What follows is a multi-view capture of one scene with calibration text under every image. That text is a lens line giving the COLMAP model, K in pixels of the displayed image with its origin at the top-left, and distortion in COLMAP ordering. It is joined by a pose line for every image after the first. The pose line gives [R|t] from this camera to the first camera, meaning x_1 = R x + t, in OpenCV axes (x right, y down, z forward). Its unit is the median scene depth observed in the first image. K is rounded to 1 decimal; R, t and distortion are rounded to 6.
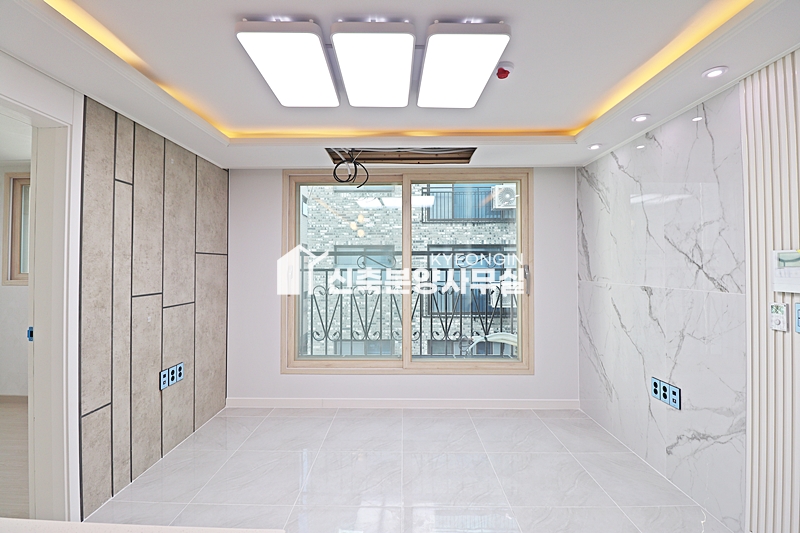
lens RADIAL K [[369.2, 0, 399.6], [0, 369.2, 258.3], [0, 0, 1]] dist [-0.000286, -0.013890]
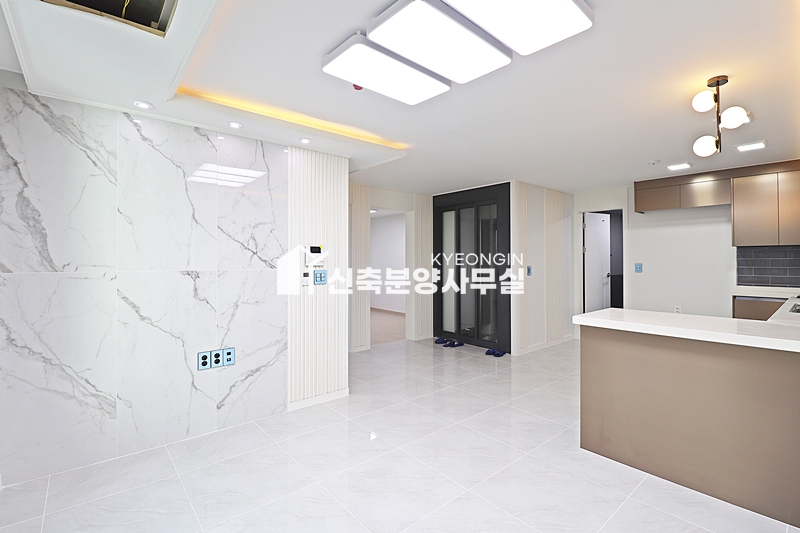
lens RADIAL K [[369.2, 0, 399.6], [0, 369.2, 258.3], [0, 0, 1]] dist [-0.000286, -0.013890]
pose [[-0.654440, 0.006811, 0.756084, -0.498899], [-0.012880, 0.999714, -0.020153, 0.052289], [-0.756005, -0.022927, -0.654165, 1.188660]]
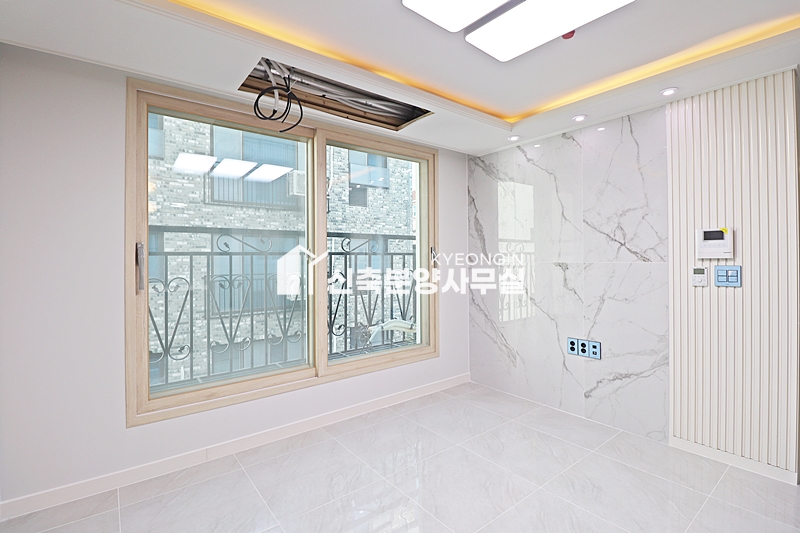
lens RADIAL K [[372.0, 0, 398.7], [0, 372.0, 257.7], [0, 0, 1]] dist [0.001703, -0.014055]
pose [[0.780212, -0.002157, 0.625511, -0.471437], [-0.005541, 0.999931, 0.010359, 0.049073], [-0.625491, -0.011548, 0.780146, 0.374733]]
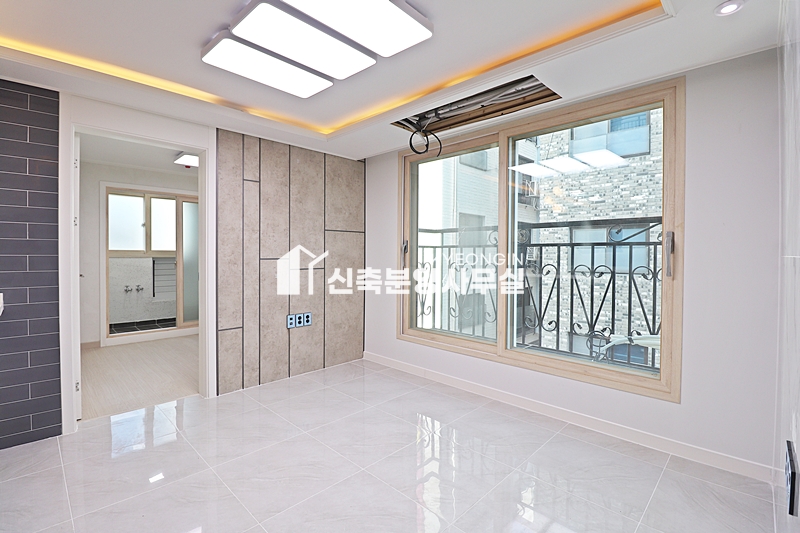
lens RADIAL K [[372.0, 0, 398.7], [0, 372.0, 257.7], [0, 0, 1]] dist [0.001703, -0.014055]
pose [[0.719265, 0.011212, -0.694645, 0.605690], [0.008107, 0.999666, 0.024529, 0.058881], [0.694689, -0.023275, 0.718934, 0.279216]]
